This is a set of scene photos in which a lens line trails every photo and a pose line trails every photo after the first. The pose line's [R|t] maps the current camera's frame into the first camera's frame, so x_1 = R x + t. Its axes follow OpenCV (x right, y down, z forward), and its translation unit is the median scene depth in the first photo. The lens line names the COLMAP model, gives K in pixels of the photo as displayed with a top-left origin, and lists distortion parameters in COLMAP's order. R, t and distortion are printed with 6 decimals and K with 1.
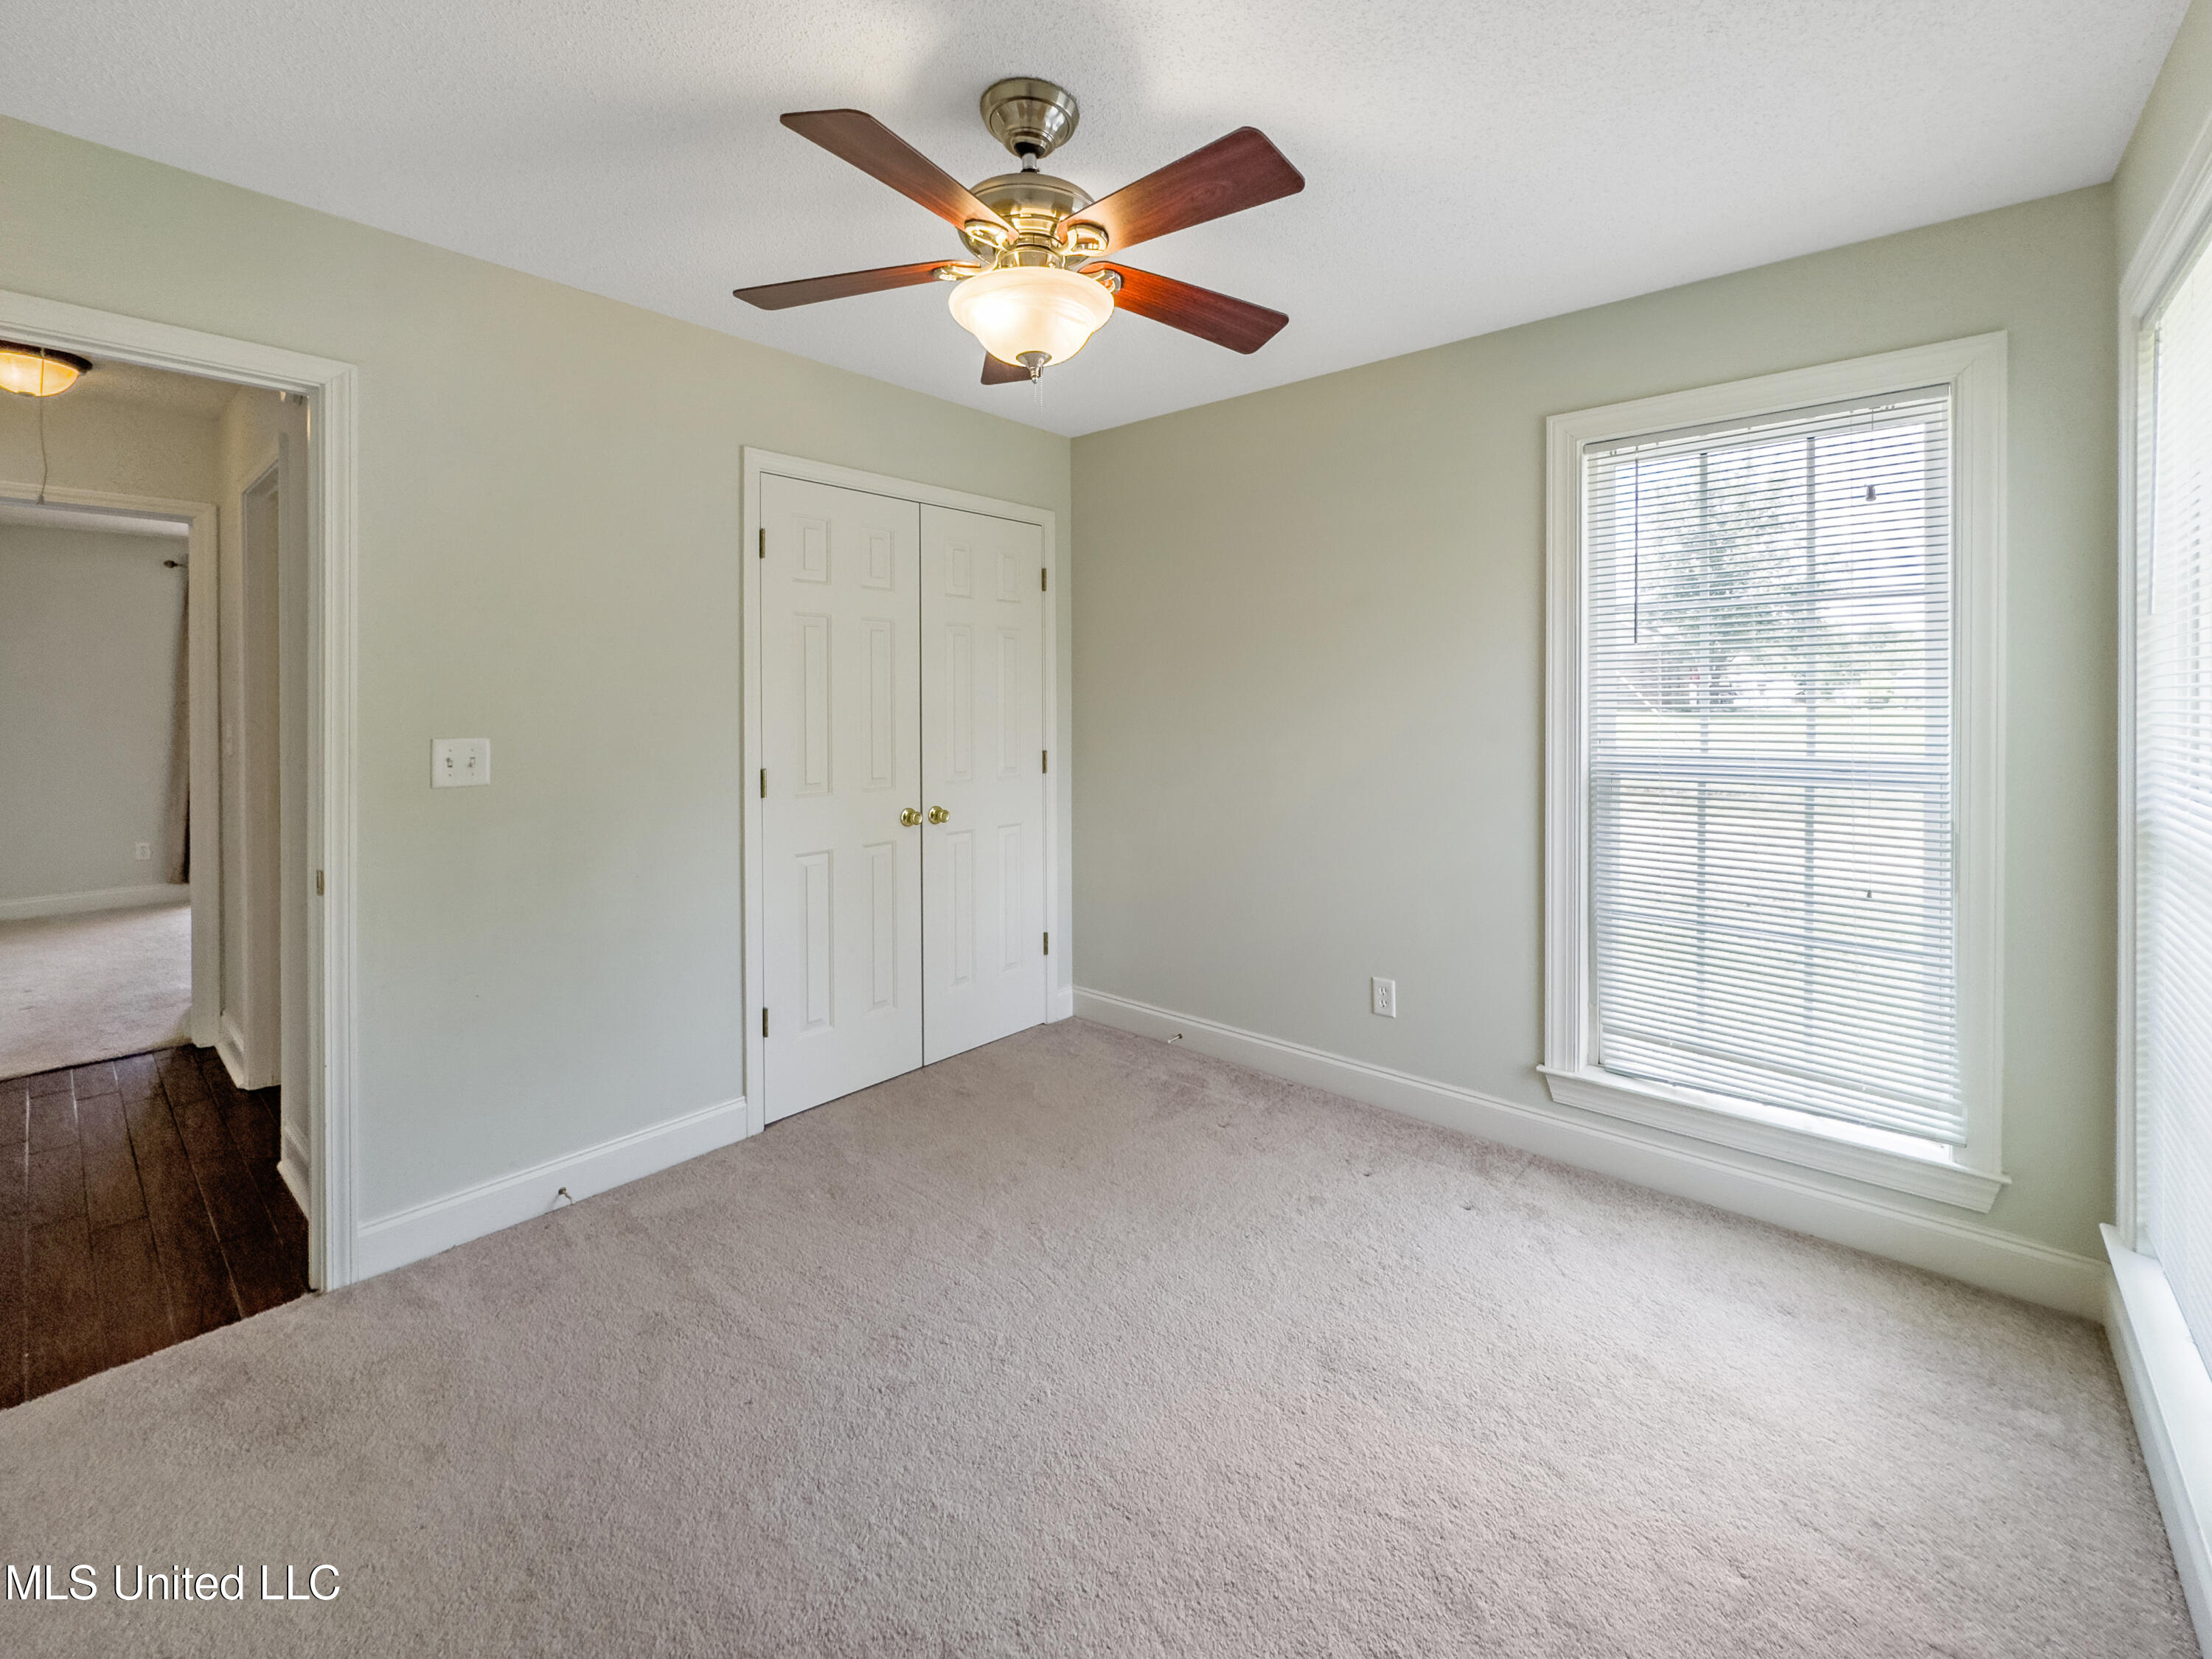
lens RADIAL K [[904.6, 0, 1111.9], [0, 904.6, 717.5], [0, 0, 1]] dist [-0.000255, -0.000134]
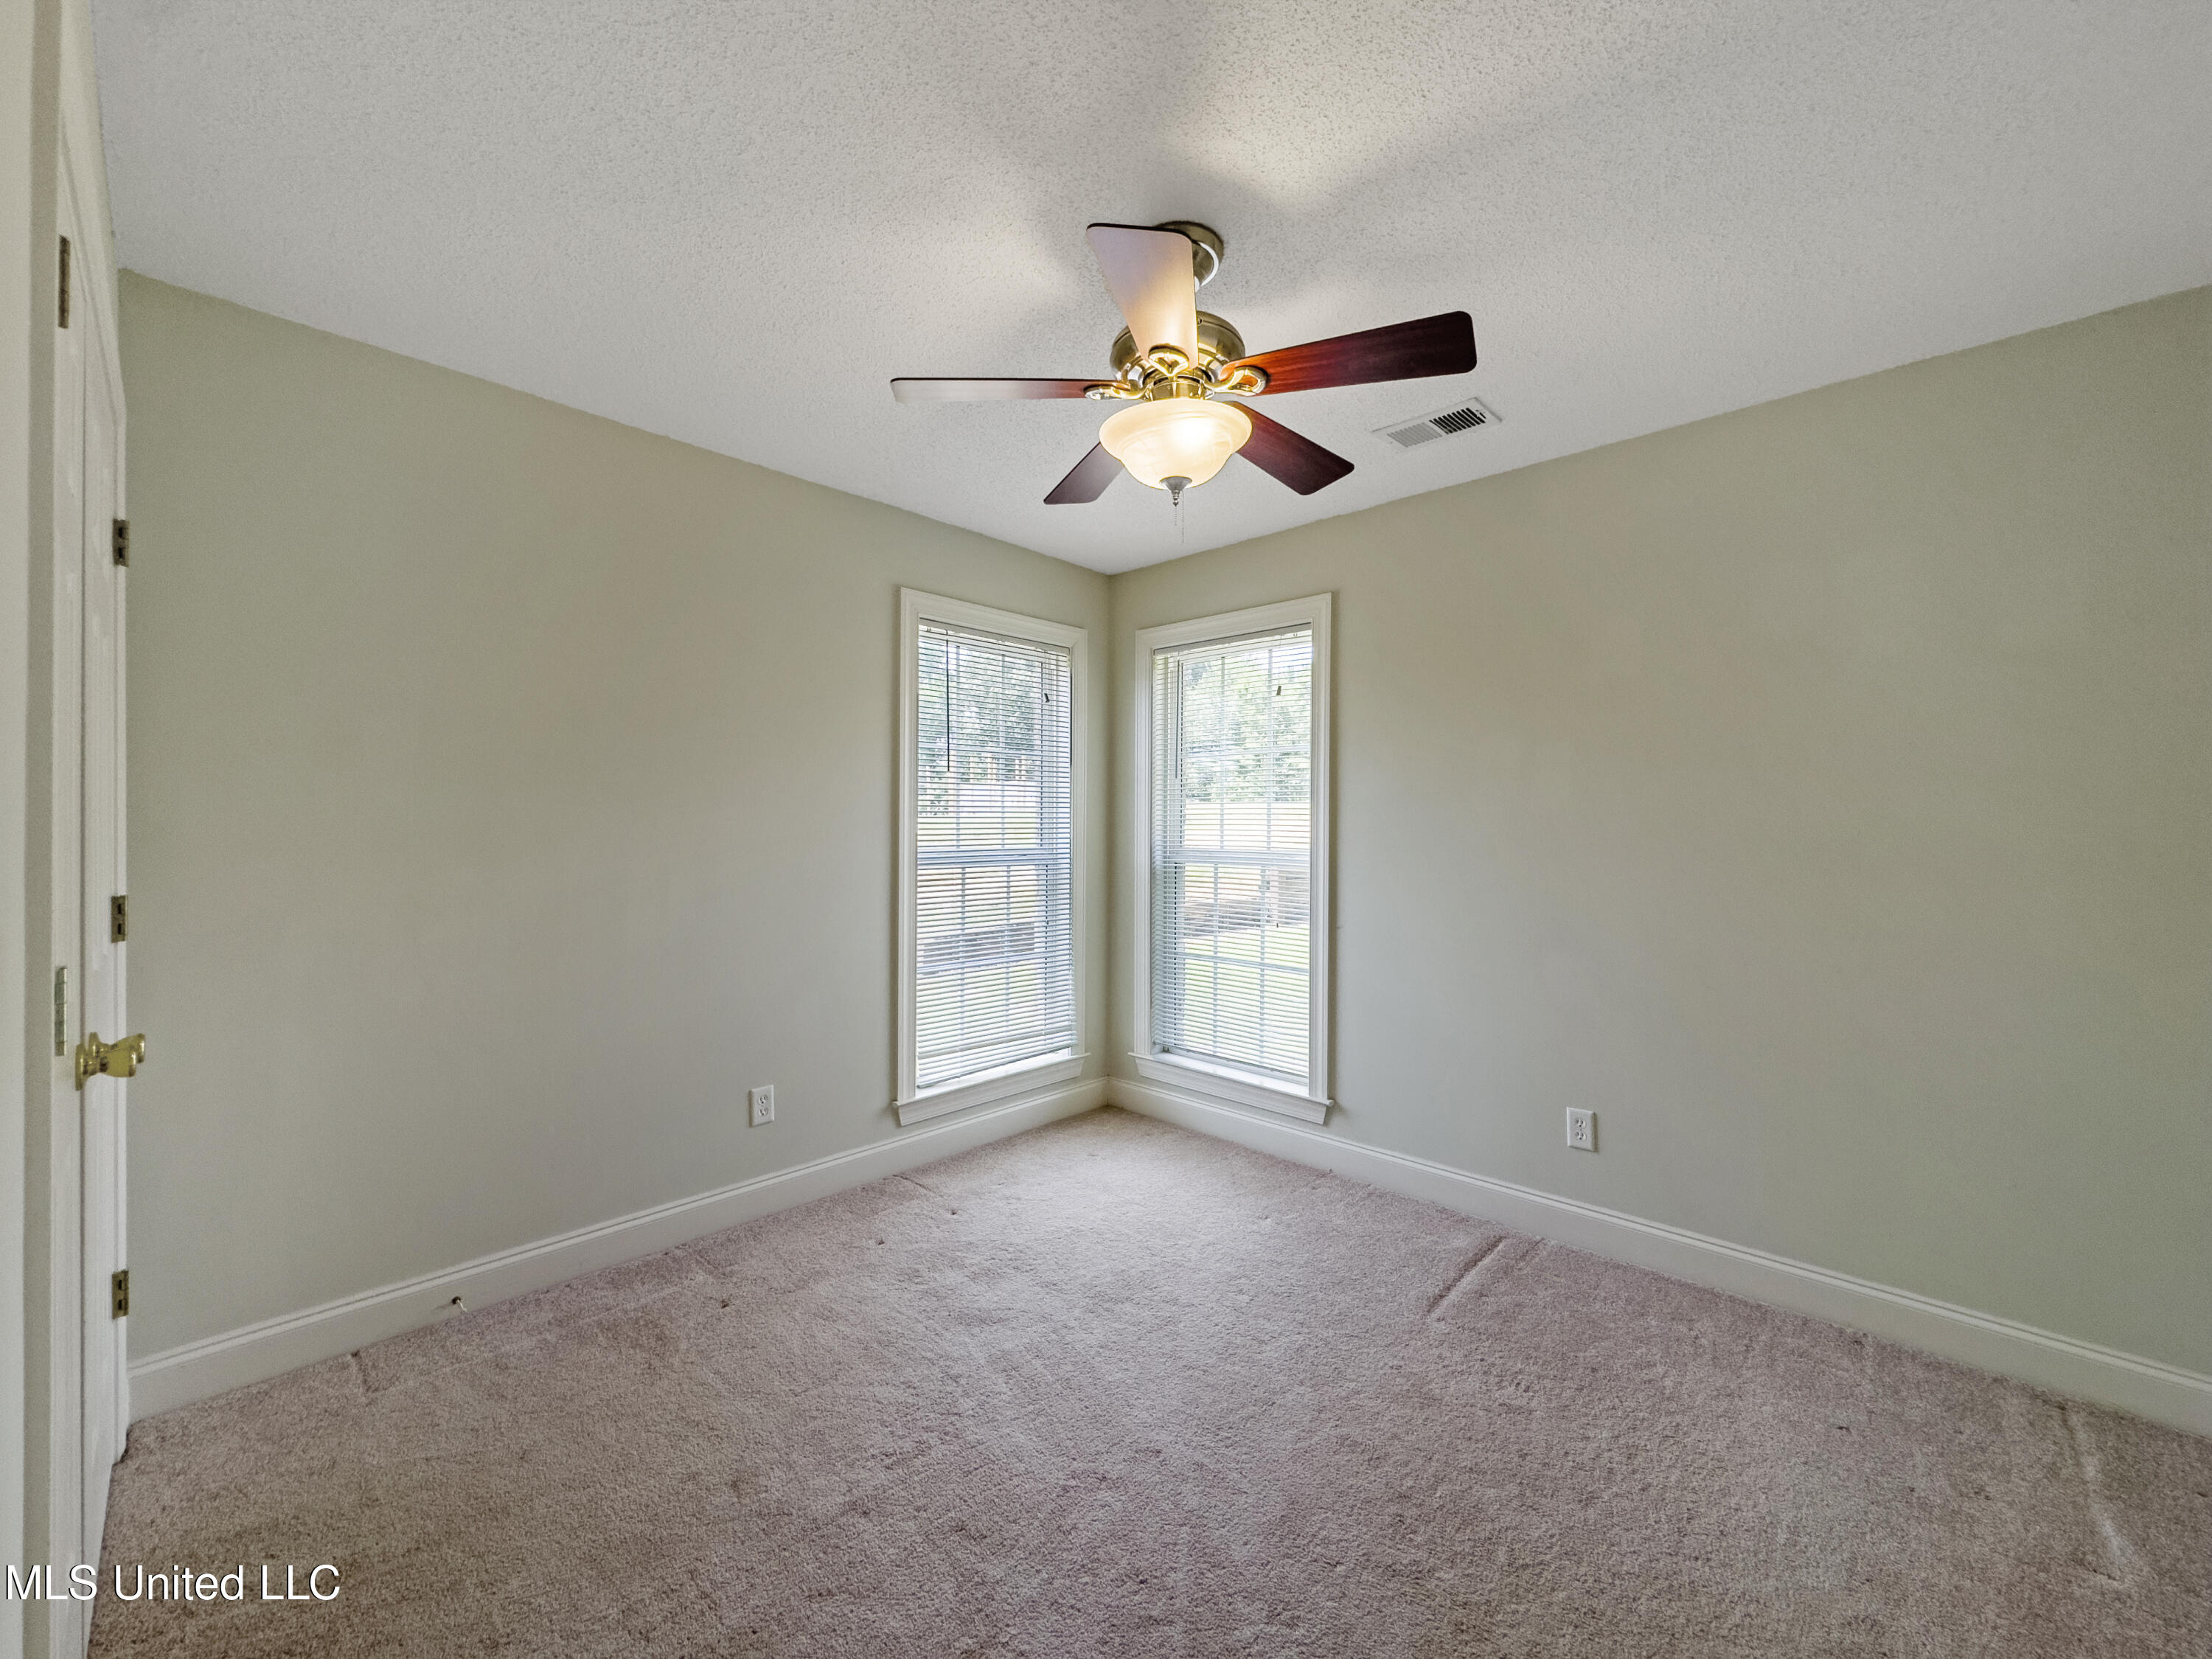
lens RADIAL K [[895.5, 0, 1106.0], [0, 895.5, 829.5], [0, 0, 1]] dist [0.000548, 0.000004]
pose [[0.050123, -0.013325, 0.998654, -0.787106], [-0.007231, 0.999880, 0.013705, -0.014163], [-0.998717, -0.007908, 0.050020, 0.680158]]
